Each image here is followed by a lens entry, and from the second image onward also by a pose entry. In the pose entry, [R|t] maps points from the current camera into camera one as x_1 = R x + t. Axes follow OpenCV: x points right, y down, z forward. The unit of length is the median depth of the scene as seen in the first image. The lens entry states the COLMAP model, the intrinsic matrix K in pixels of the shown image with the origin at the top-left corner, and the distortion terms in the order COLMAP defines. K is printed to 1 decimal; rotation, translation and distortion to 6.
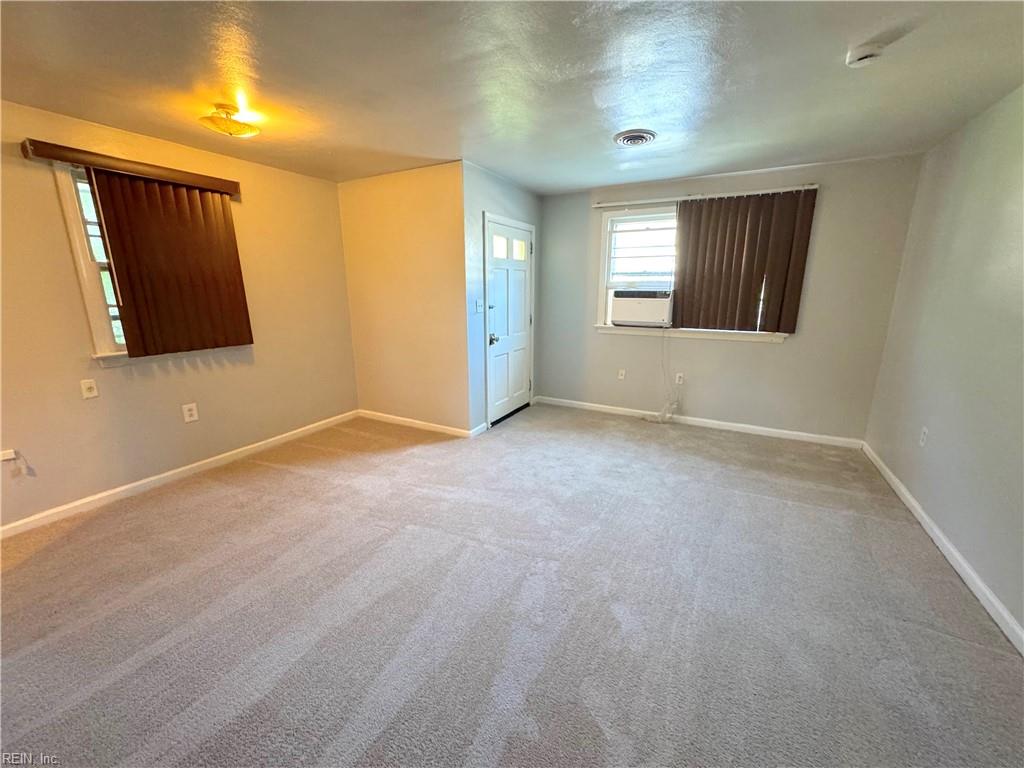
lens RADIAL K [[408.9, 0, 511.9], [0, 408.9, 384.8], [0, 0, 1]] dist [-0.001629, -0.000127]
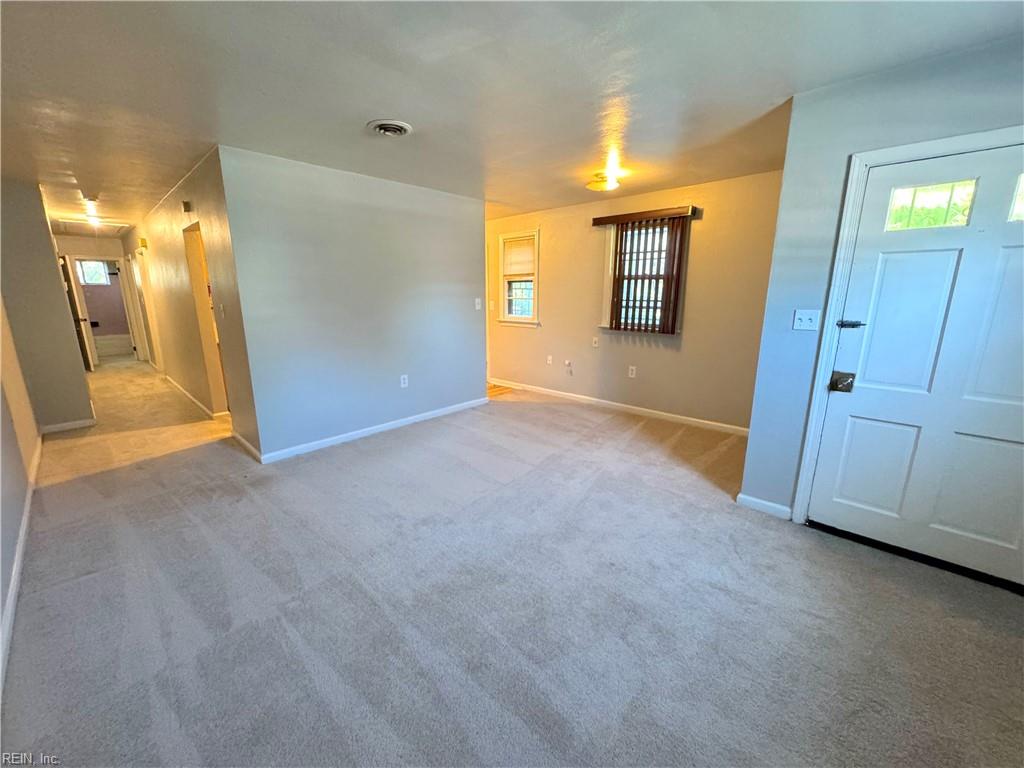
lens RADIAL K [[408.9, 0, 511.9], [0, 408.9, 384.8], [0, 0, 1]] dist [-0.001629, -0.000127]
pose [[-0.256947, 0.217284, -0.941683, 0.733771], [-0.225852, 0.933915, 0.277117, -0.198280], [0.939664, 0.283885, -0.190893, 0.848296]]
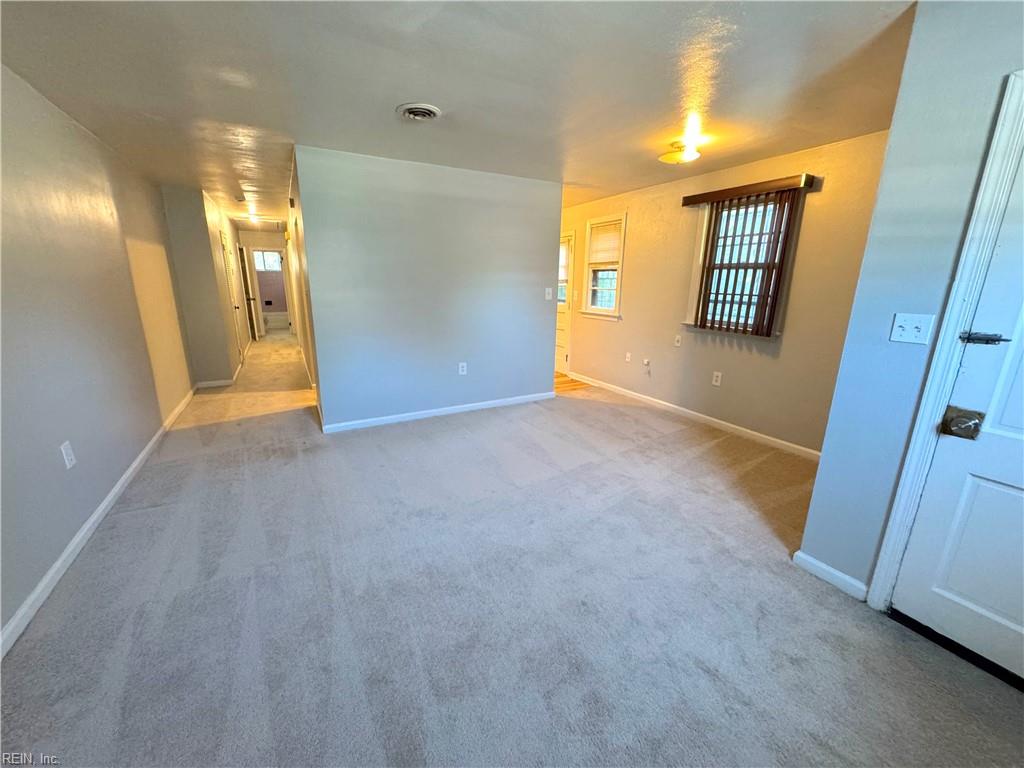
lens RADIAL K [[408.9, 0, 511.9], [0, 408.9, 384.8], [0, 0, 1]] dist [-0.001629, -0.000127]
pose [[-0.541218, 0.205482, -0.815389, 0.587591], [-0.208944, 0.906408, 0.367106, -0.240757], [0.814509, 0.369055, -0.447630, 1.014204]]
